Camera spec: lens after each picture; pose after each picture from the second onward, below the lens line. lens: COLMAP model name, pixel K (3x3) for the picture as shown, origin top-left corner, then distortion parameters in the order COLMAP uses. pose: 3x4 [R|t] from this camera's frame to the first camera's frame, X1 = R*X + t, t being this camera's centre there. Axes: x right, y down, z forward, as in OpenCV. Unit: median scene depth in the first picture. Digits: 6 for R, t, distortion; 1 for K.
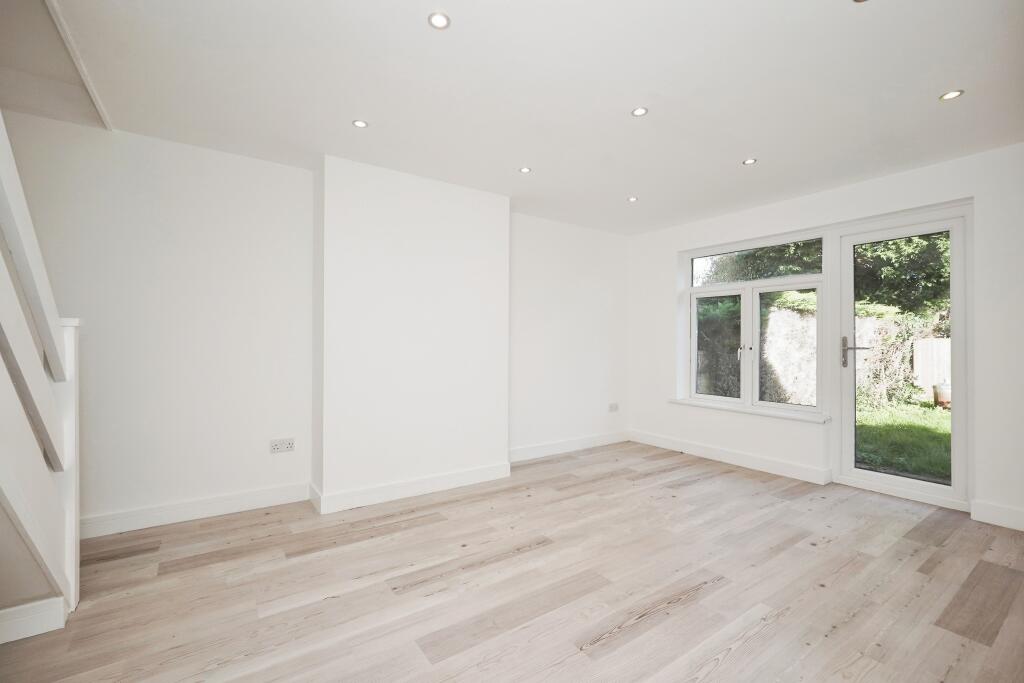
lens RADIAL K [[444.7, 0, 510.2], [0, 444.7, 342.2], [0, 0, 1]] dist [-0.001027, 0.000182]
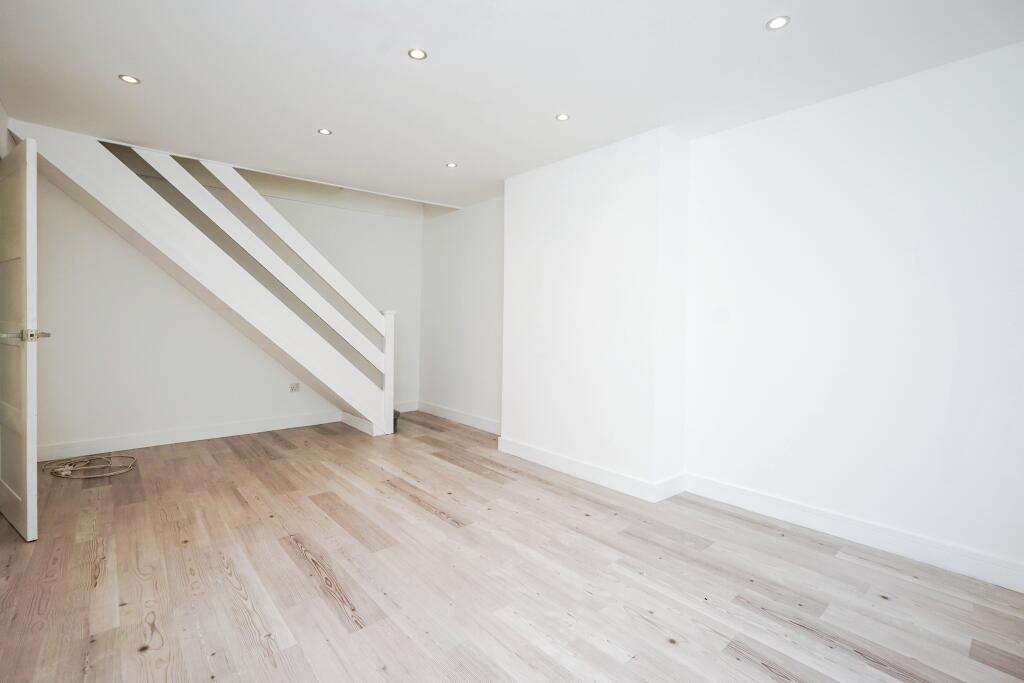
lens RADIAL K [[444.7, 0, 509.1], [0, 444.7, 336.2], [0, 0, 1]] dist [-0.001027, 0.000182]
pose [[0.110884, 0.026252, -0.993487, 0.971225], [-0.003740, 0.999655, 0.025998, -0.006450], [0.993826, 0.000833, 0.110944, 0.892197]]
